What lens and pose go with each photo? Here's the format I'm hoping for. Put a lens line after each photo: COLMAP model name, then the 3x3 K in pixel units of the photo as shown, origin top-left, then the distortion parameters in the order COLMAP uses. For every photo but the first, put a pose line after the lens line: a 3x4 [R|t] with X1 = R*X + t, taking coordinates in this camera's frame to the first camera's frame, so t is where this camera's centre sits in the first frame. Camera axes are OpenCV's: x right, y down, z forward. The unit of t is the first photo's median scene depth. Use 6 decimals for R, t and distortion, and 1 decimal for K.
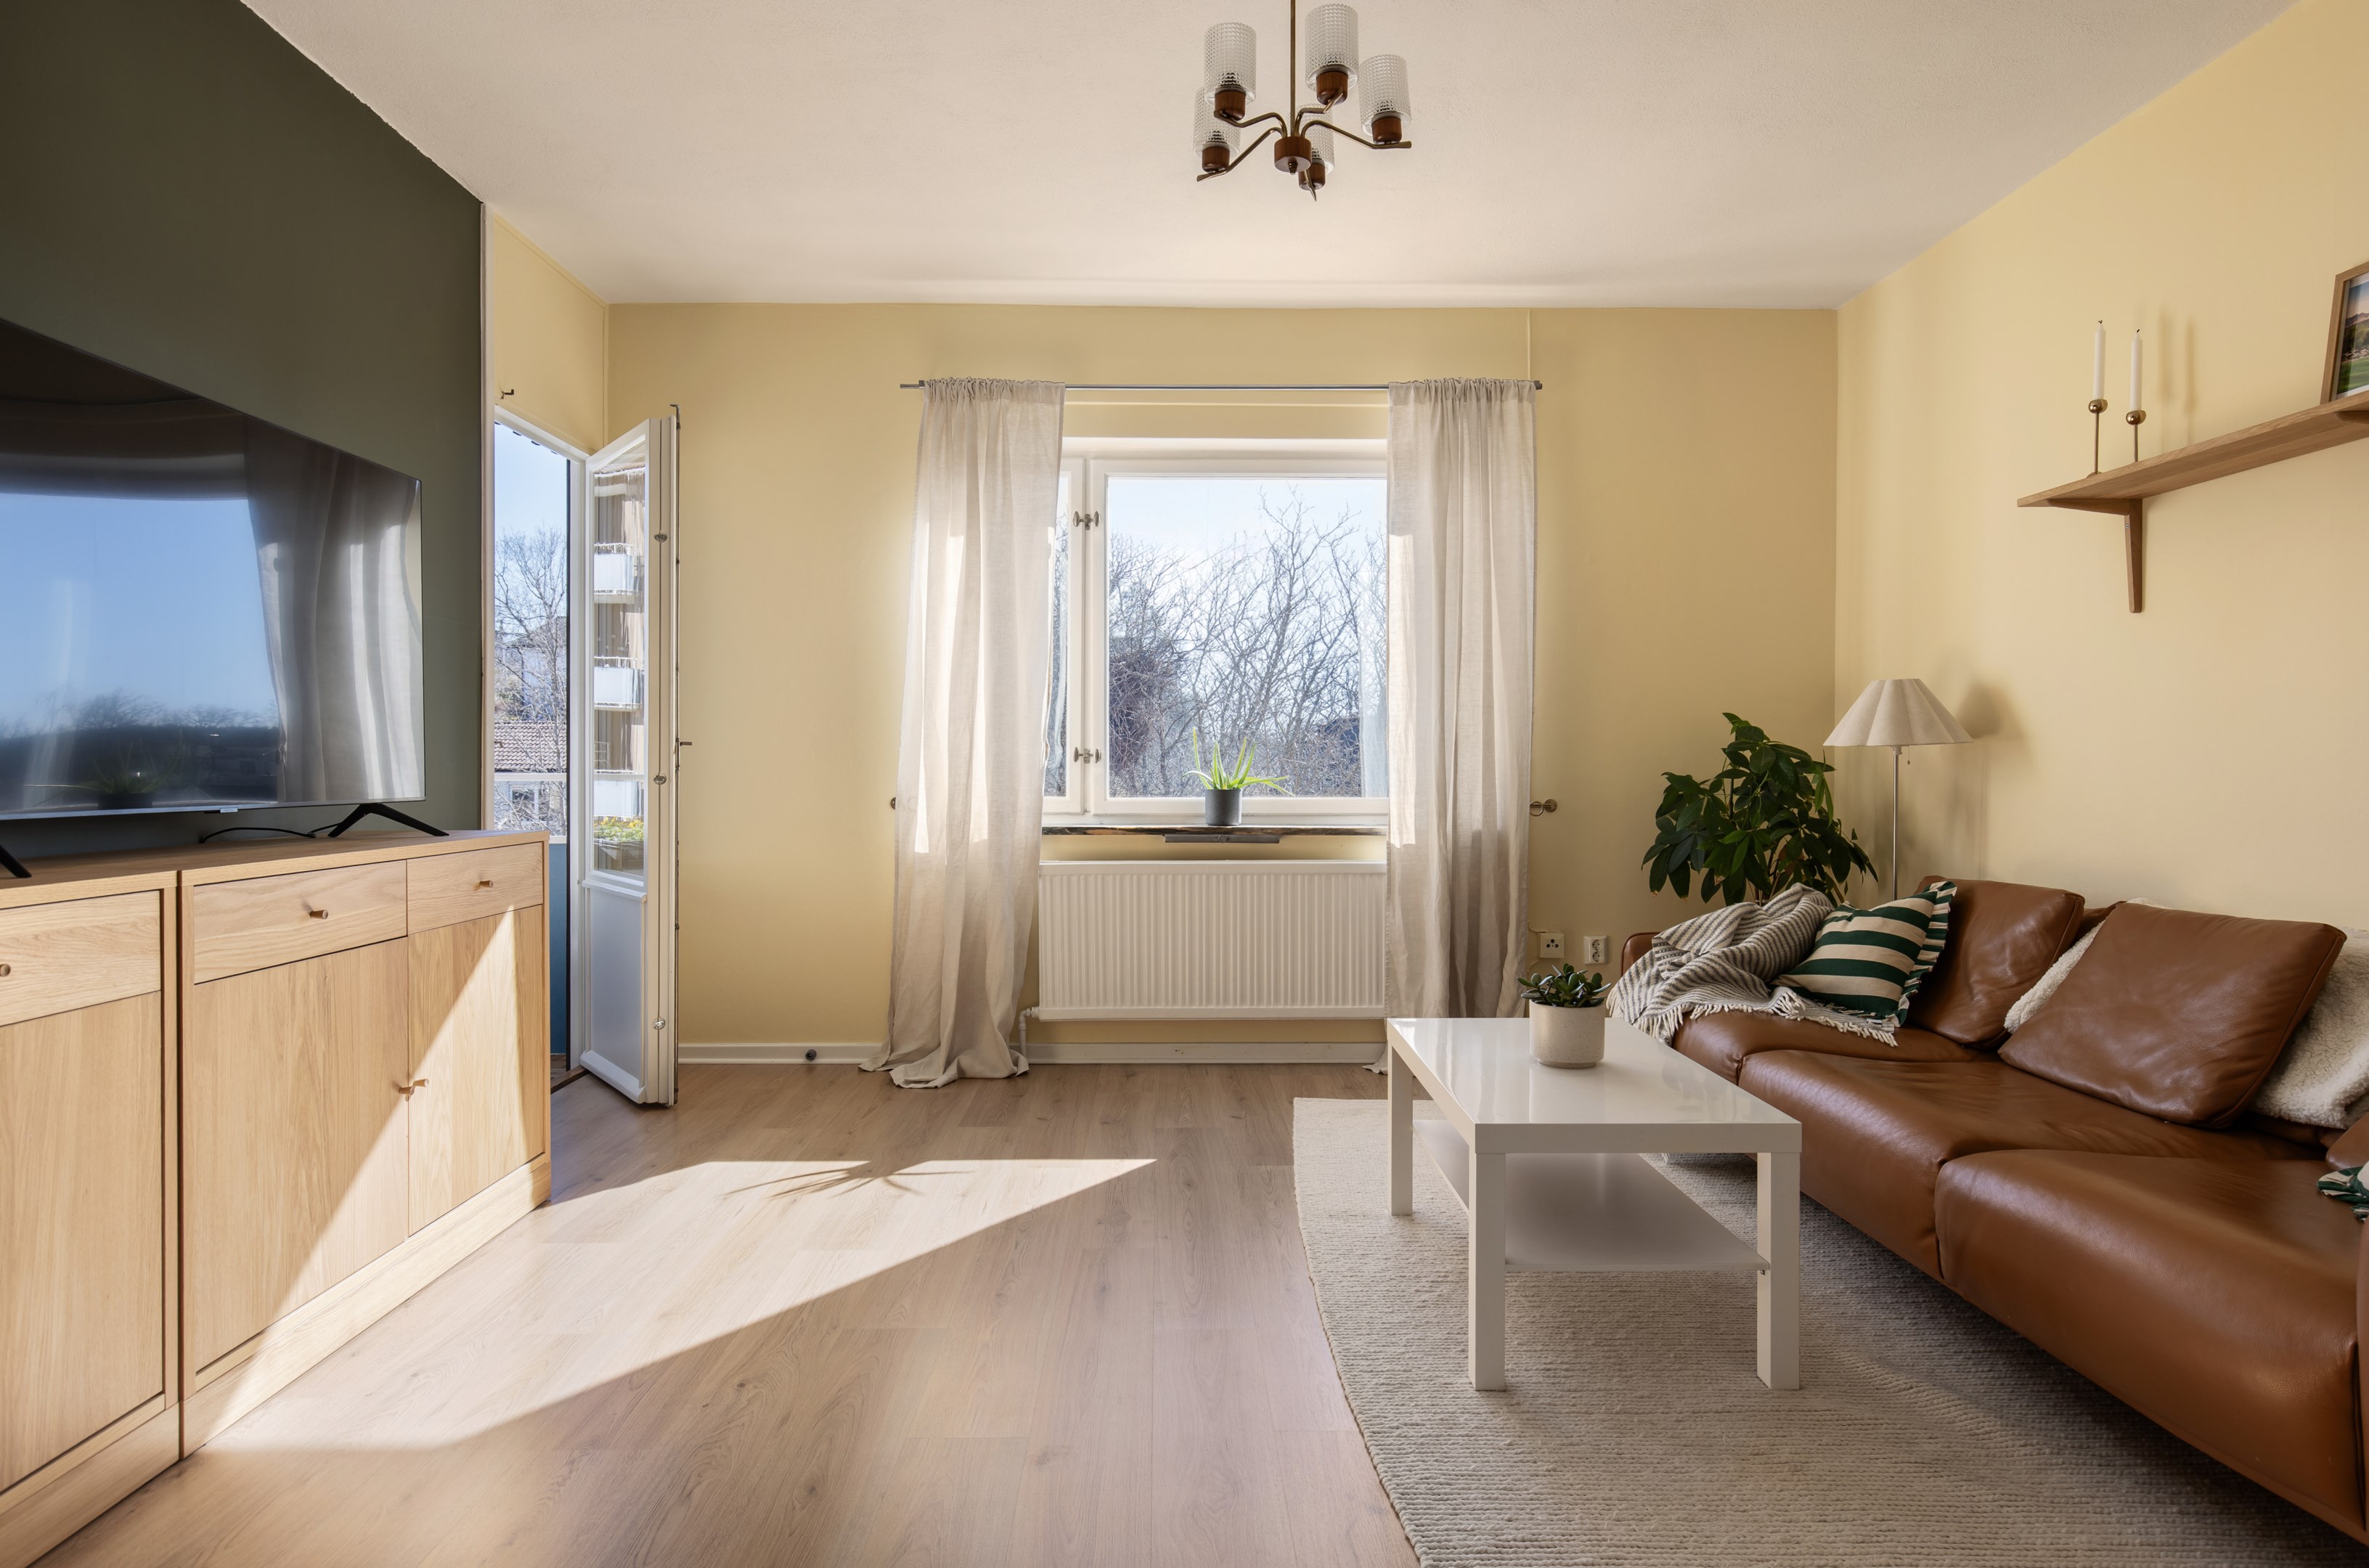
lens RADIAL K [[1315.1, 0, 1177.9], [0, 1315.1, 776.0], [0, 0, 1]] dist [0.005903, -0.000341]
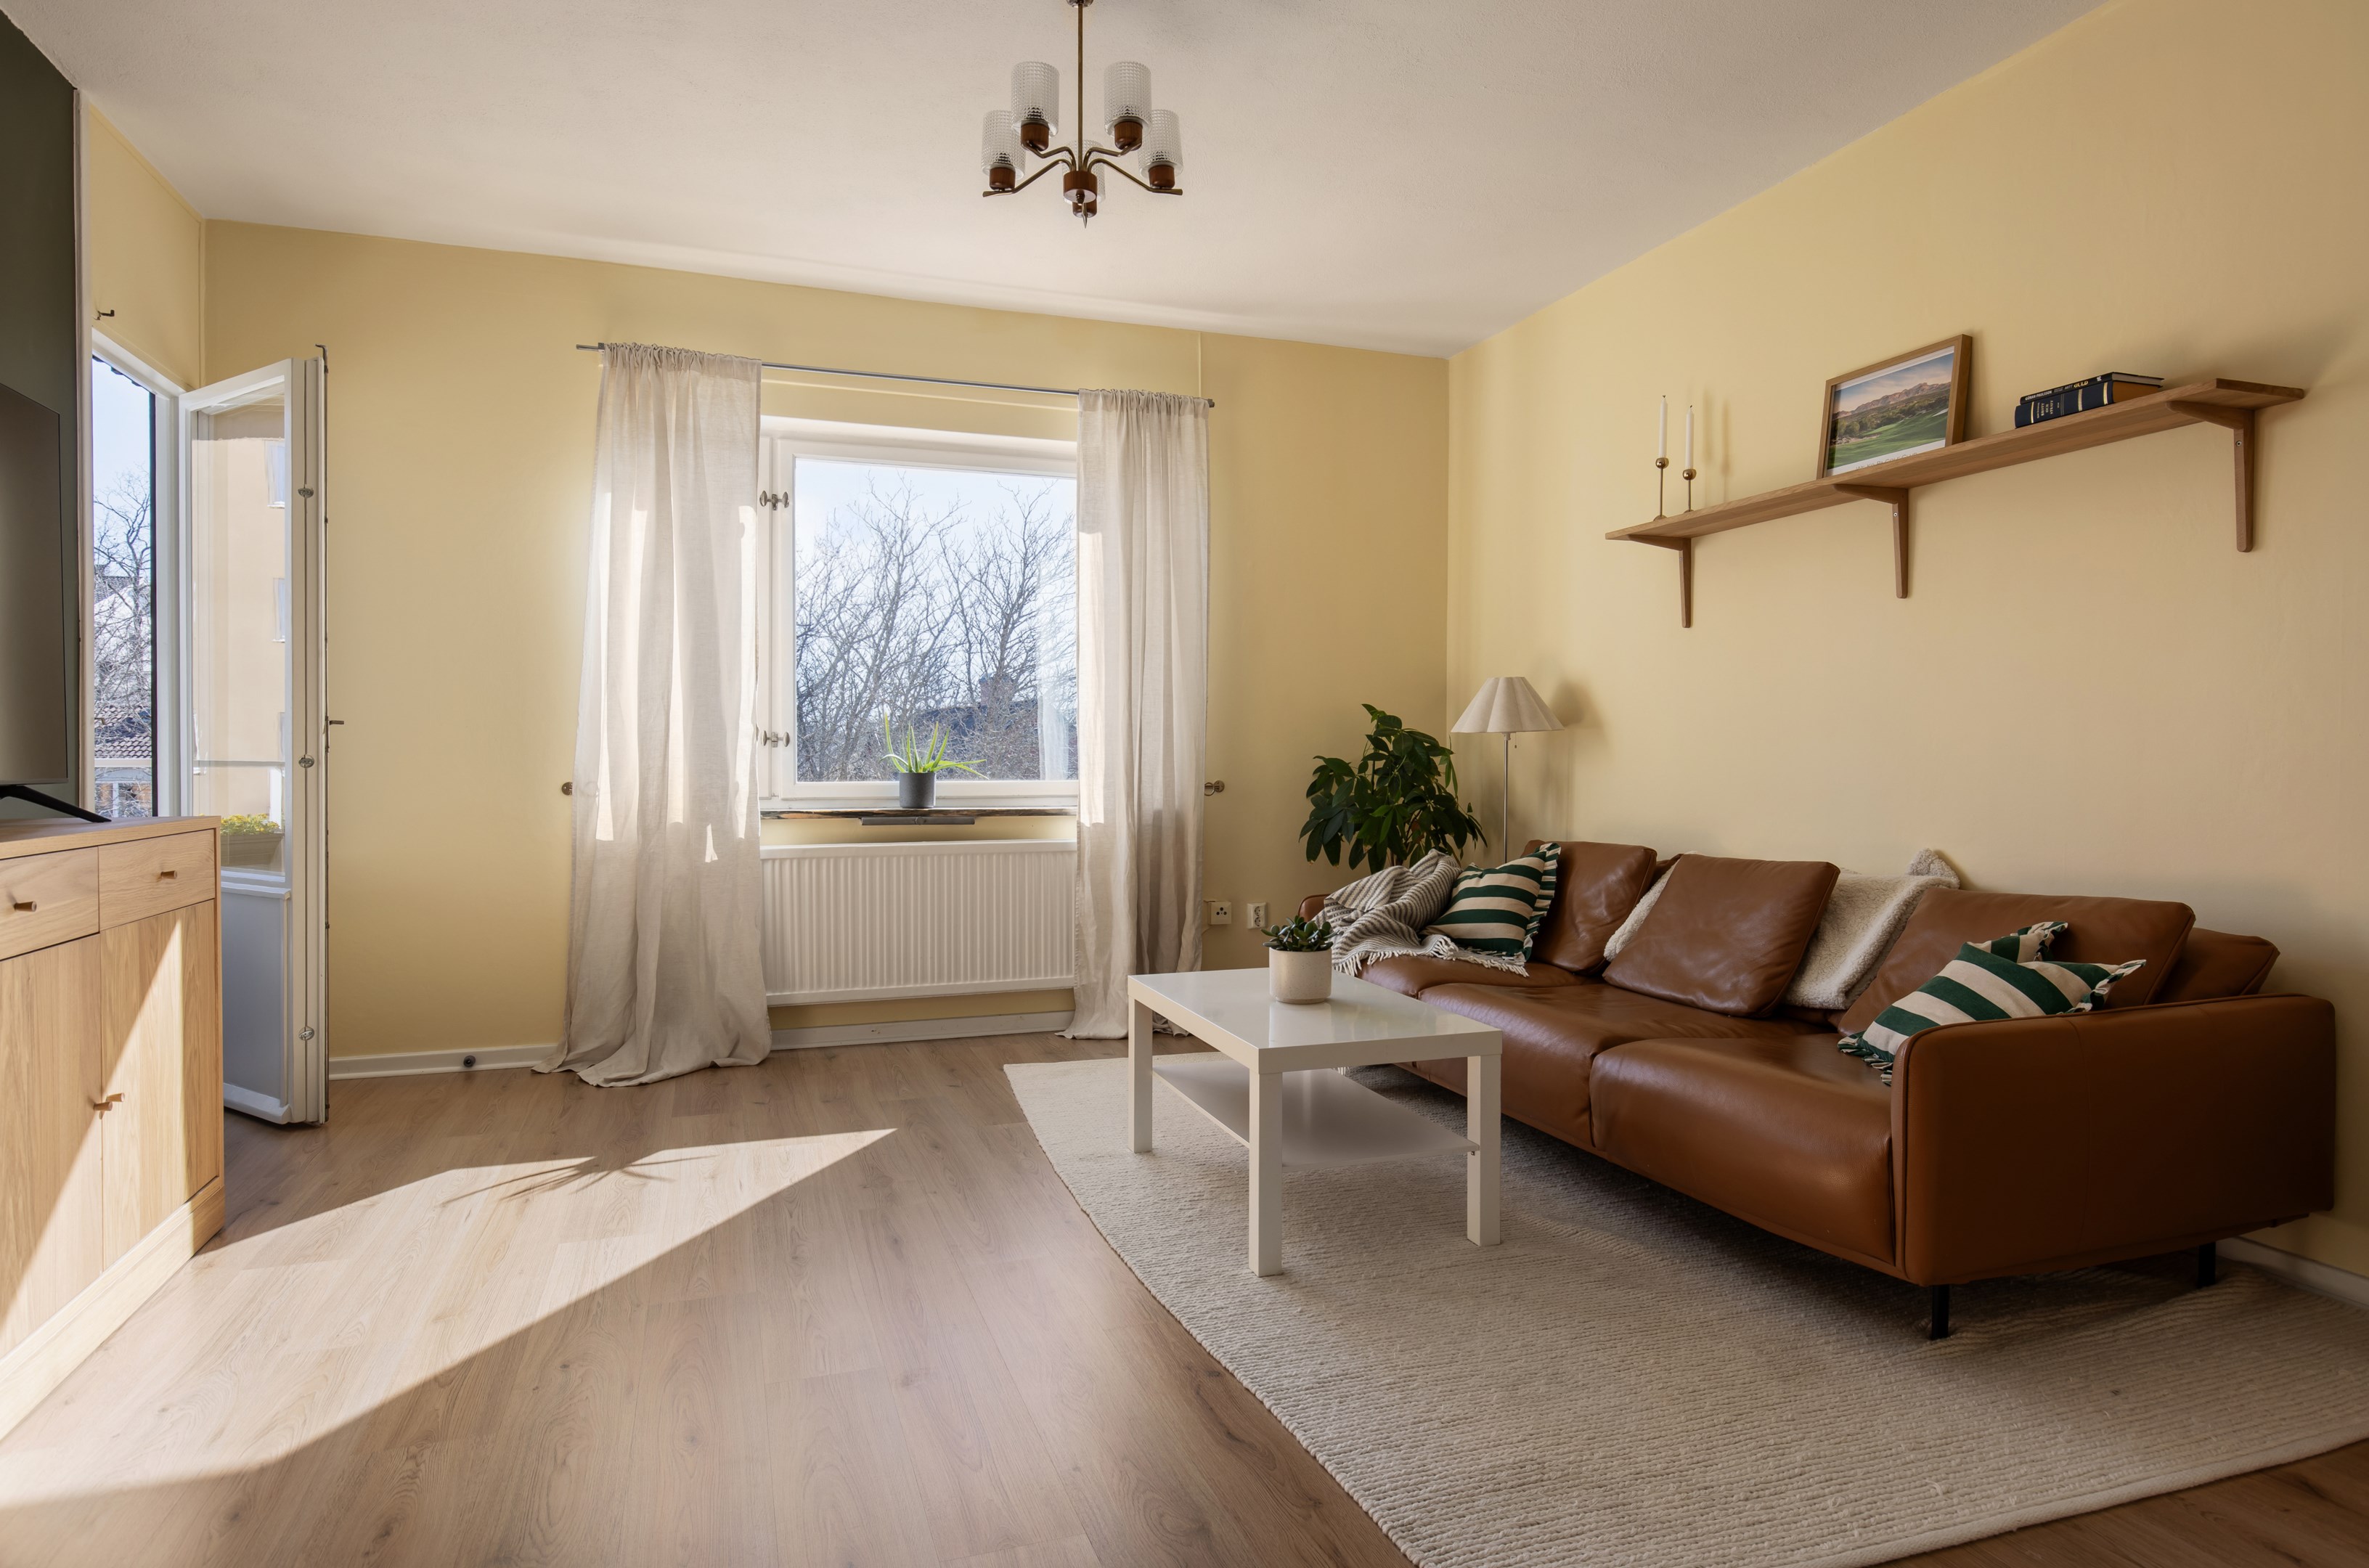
lens RADIAL K [[1327.8, 0, 1180.3], [0, 1327.8, 777.8], [0, 0, 1]] dist [0.009981, -0.002768]
pose [[0.948670, -0.004896, 0.316229, -0.133940], [0.002714, 0.999969, 0.007341, 0.009552], [-0.316255, -0.006106, 0.948655, -0.059356]]
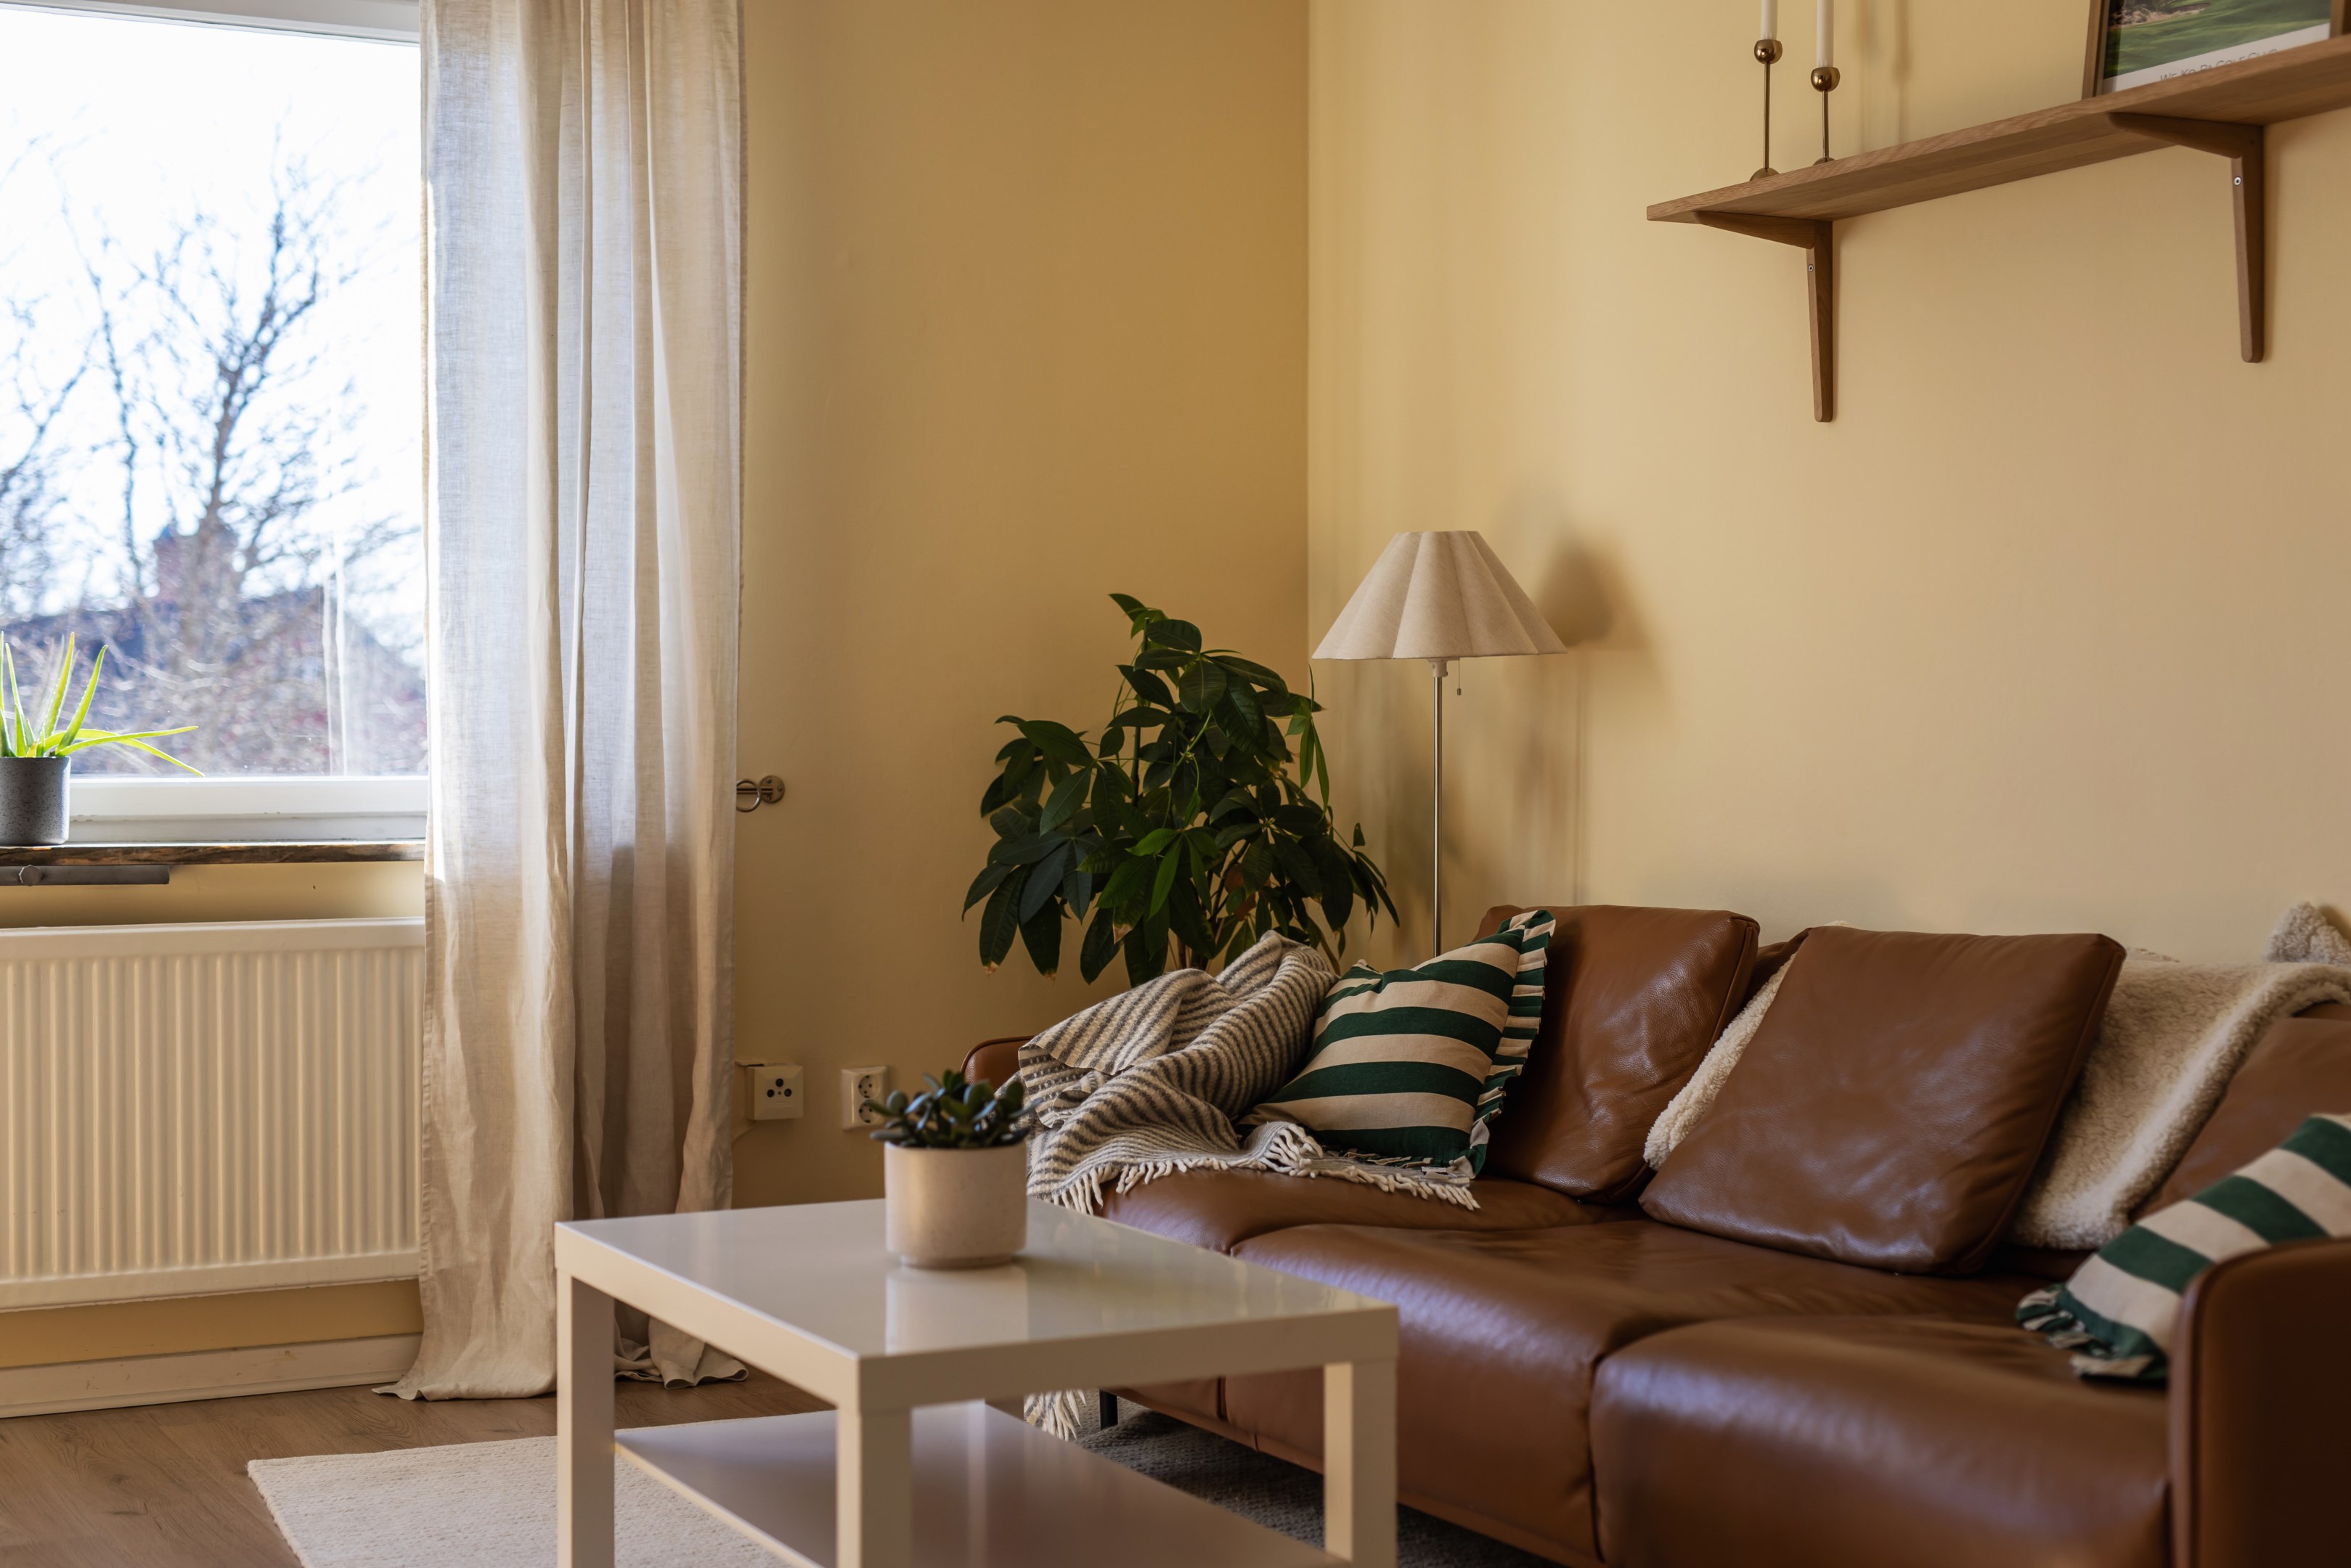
lens RADIAL K [[3363.7, 0, 1175.5], [0, 3363.7, 784.0], [0, 0, 1]] dist [-0.001013, 0.076096]
pose [[0.892365, -0.009252, 0.451220, -0.164309], [0.007443, 0.999956, 0.005784, 0.019999], [-0.451254, -0.001803, 0.892394, -0.153237]]
